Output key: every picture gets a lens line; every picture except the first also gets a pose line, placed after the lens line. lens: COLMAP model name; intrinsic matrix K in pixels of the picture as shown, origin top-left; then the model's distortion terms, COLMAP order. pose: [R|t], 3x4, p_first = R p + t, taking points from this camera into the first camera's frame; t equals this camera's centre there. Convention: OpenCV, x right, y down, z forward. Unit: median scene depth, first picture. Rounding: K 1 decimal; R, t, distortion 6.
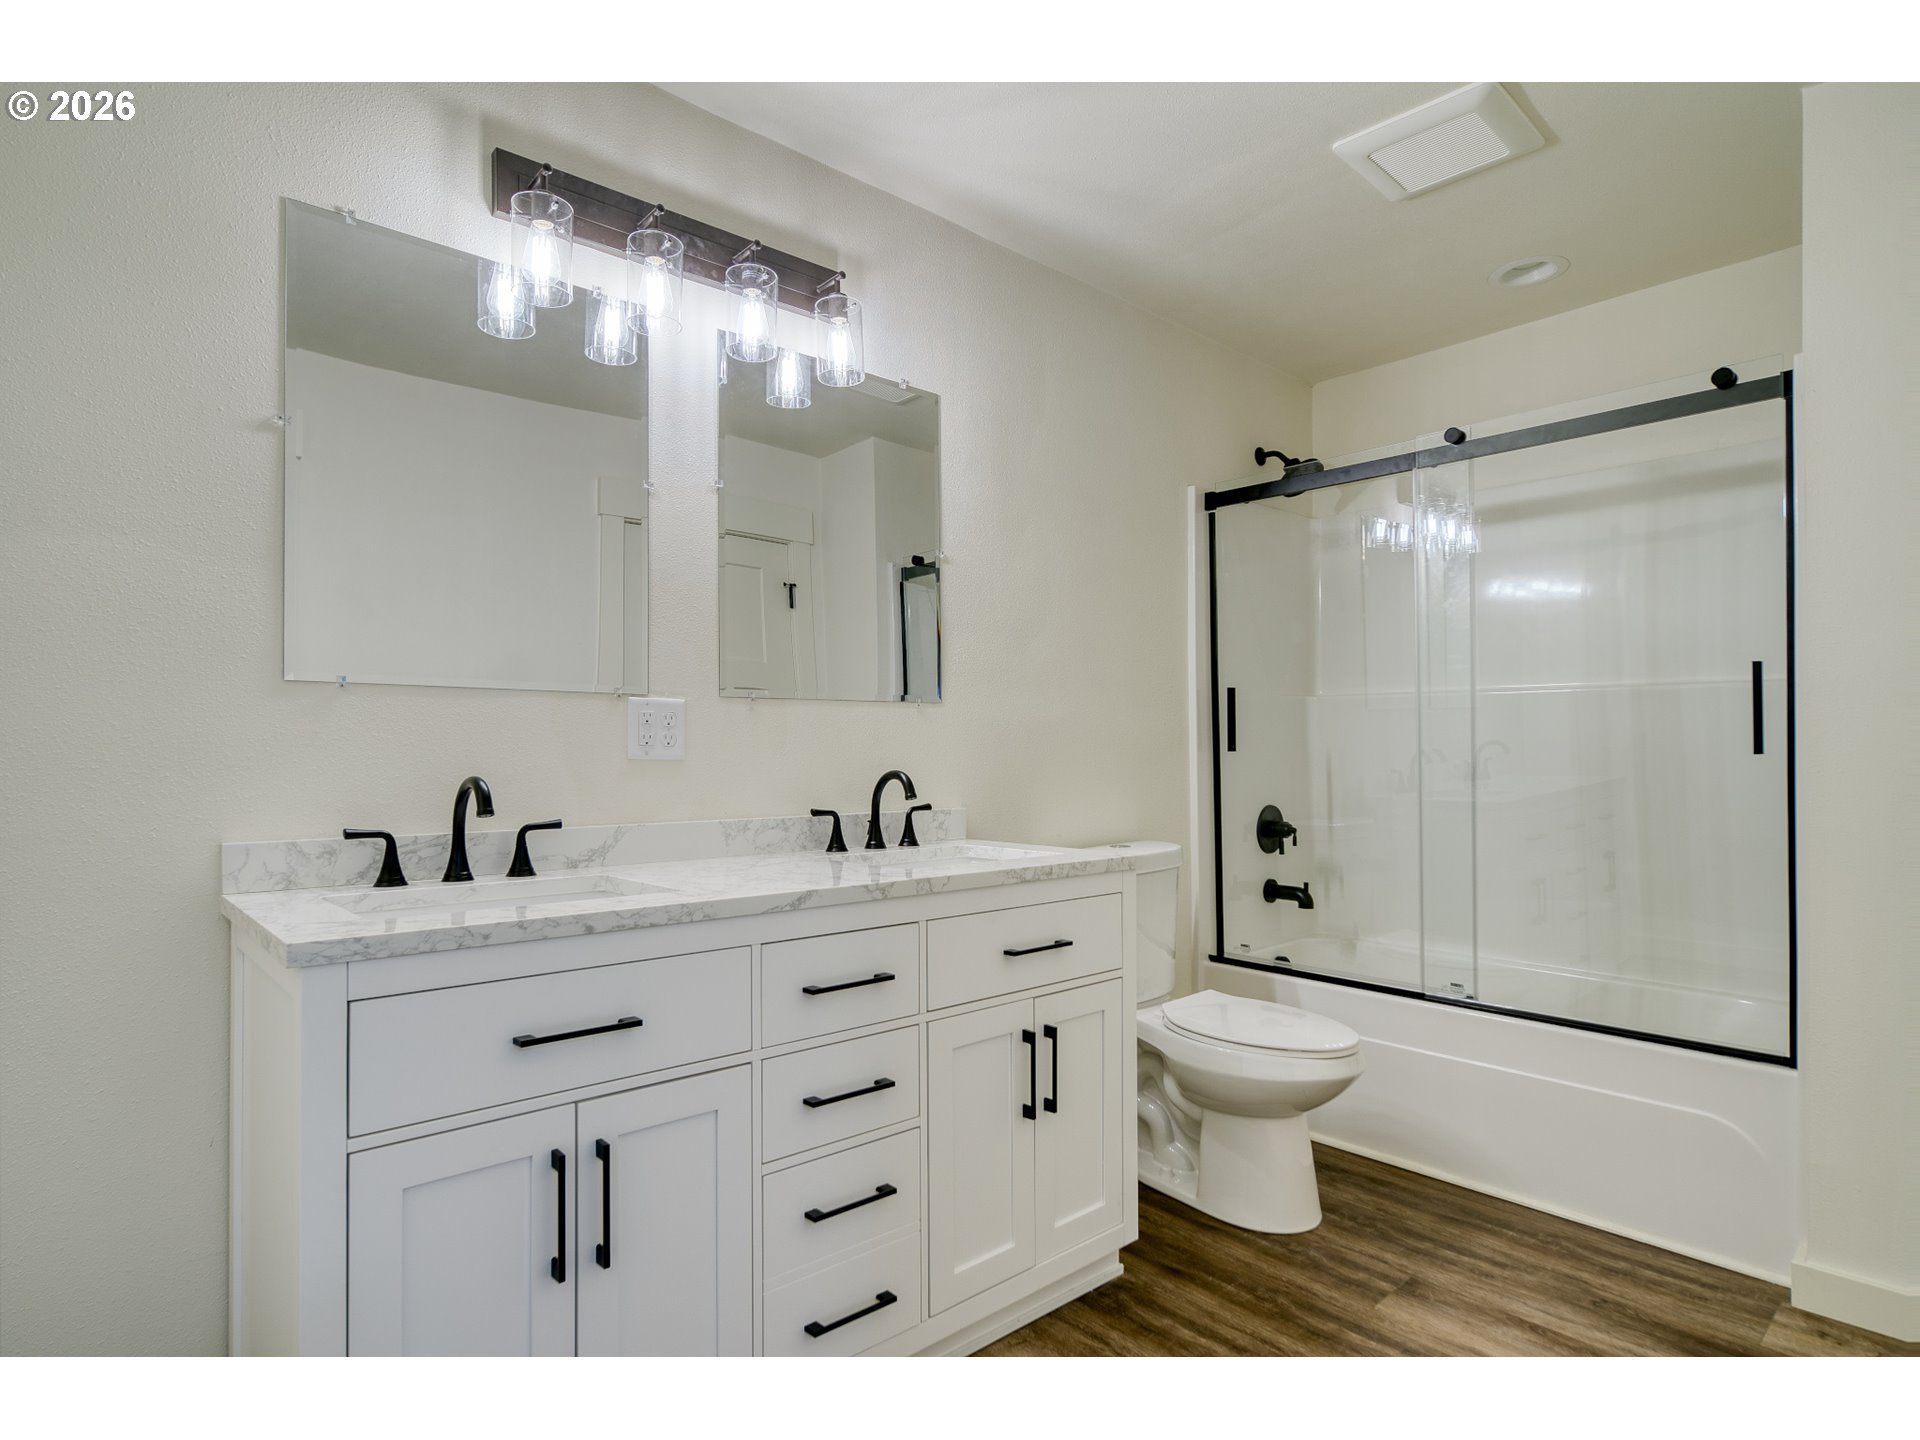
lens RADIAL K [[1042.4, 0, 960.0], [0, 1042.4, 720.0], [0, 0, 1]] dist [0.000911, 0.000399]
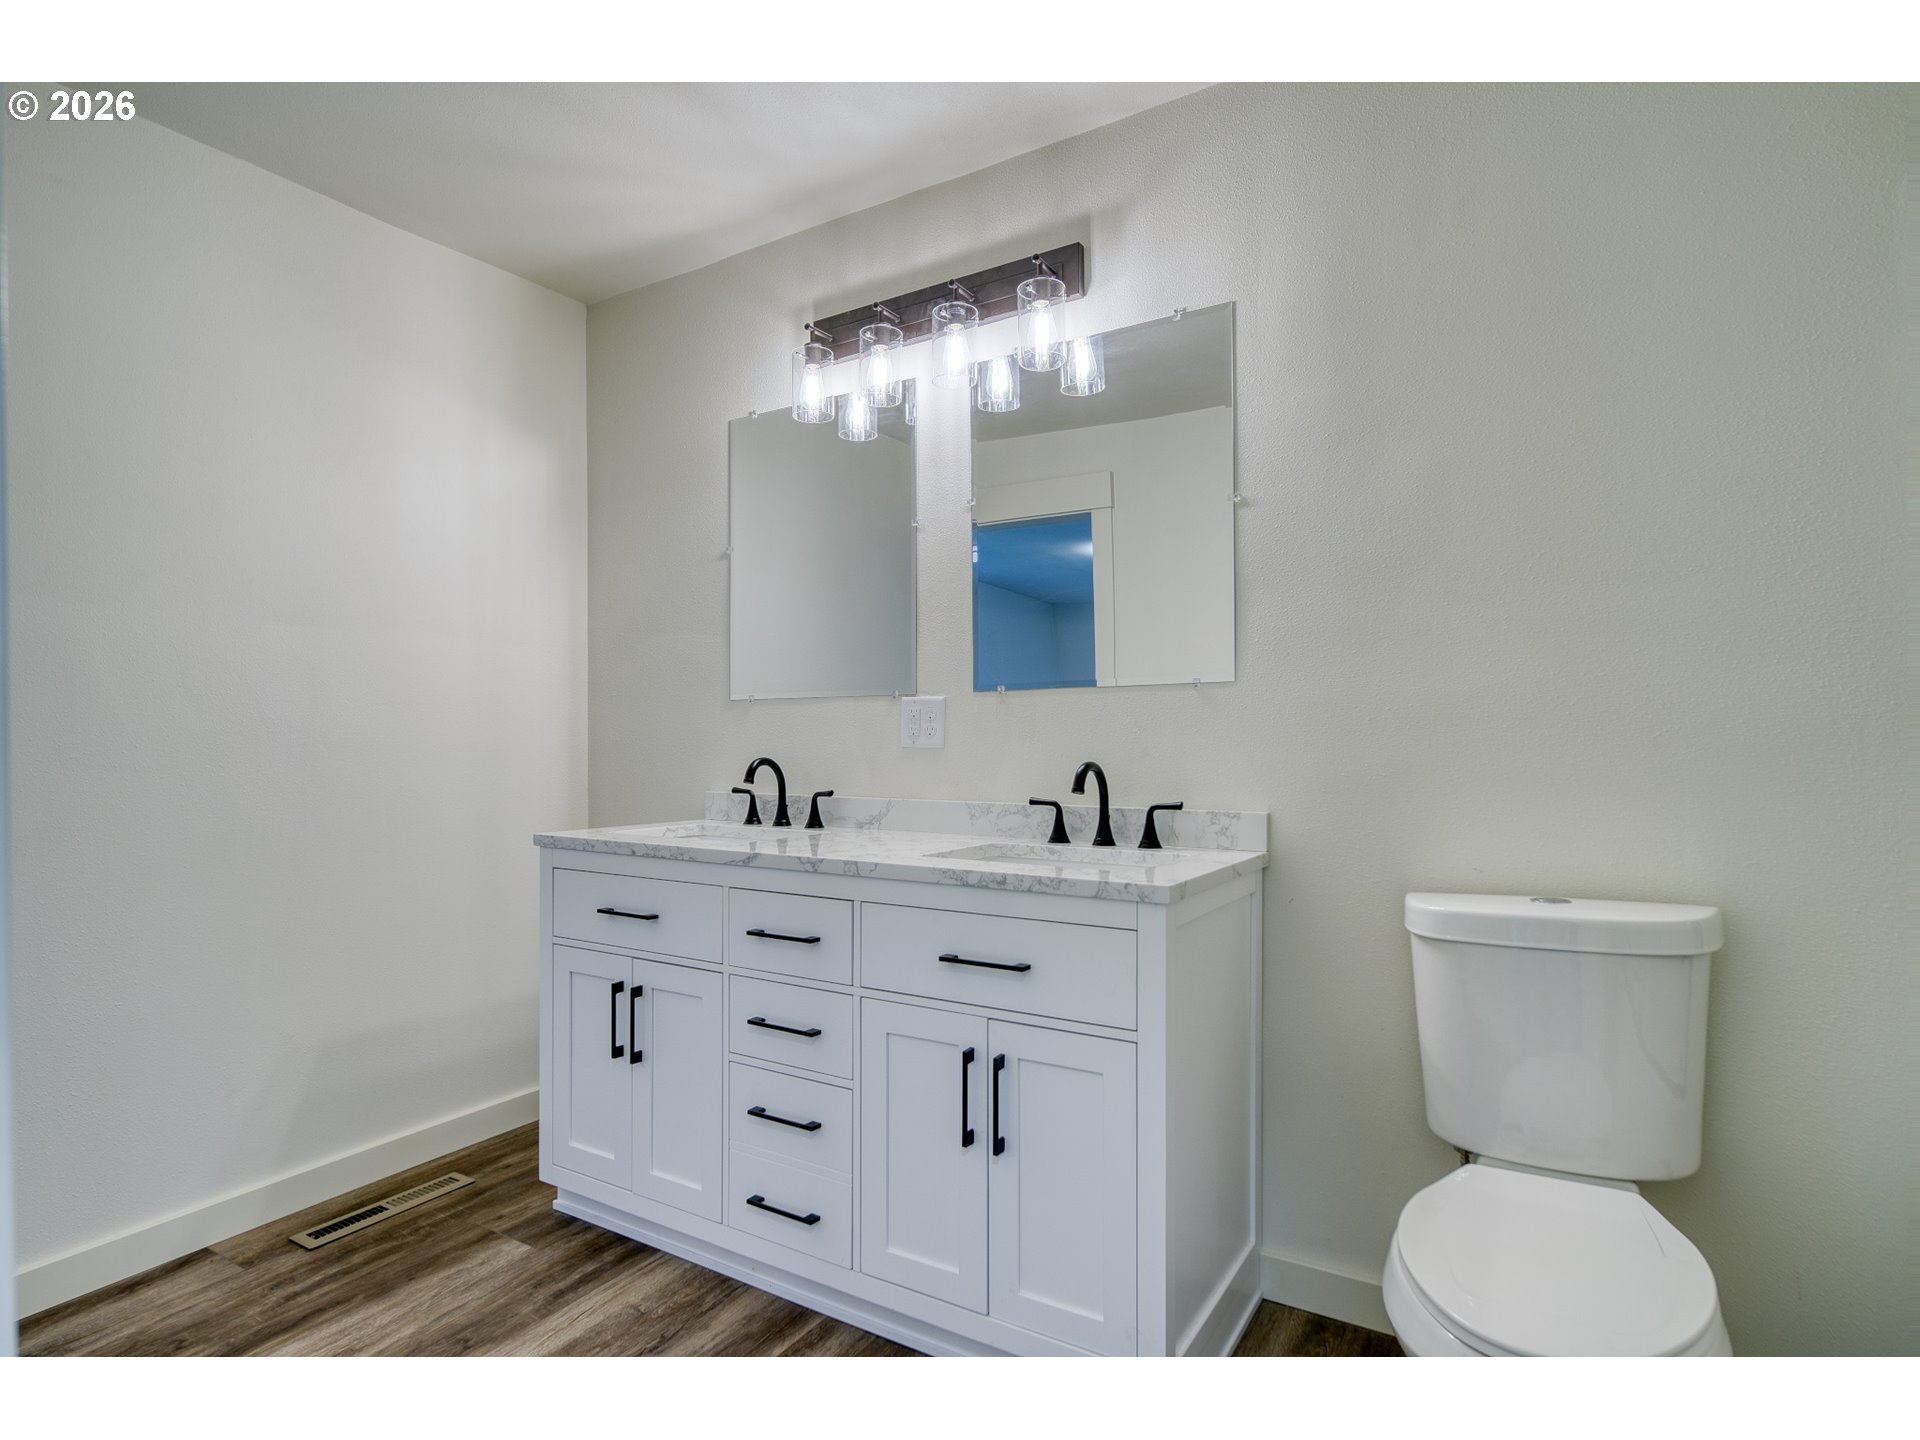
lens RADIAL K [[980.0, 0, 960.0], [0, 980.0, 752.0], [0, 0, 1]] dist [-0.001515, -0.000383]
pose [[0.290146, 0.012788, -0.956897, 0.816531], [0.027243, 0.999395, 0.021616, 0.019194], [0.956594, -0.032341, 0.289623, 0.702608]]
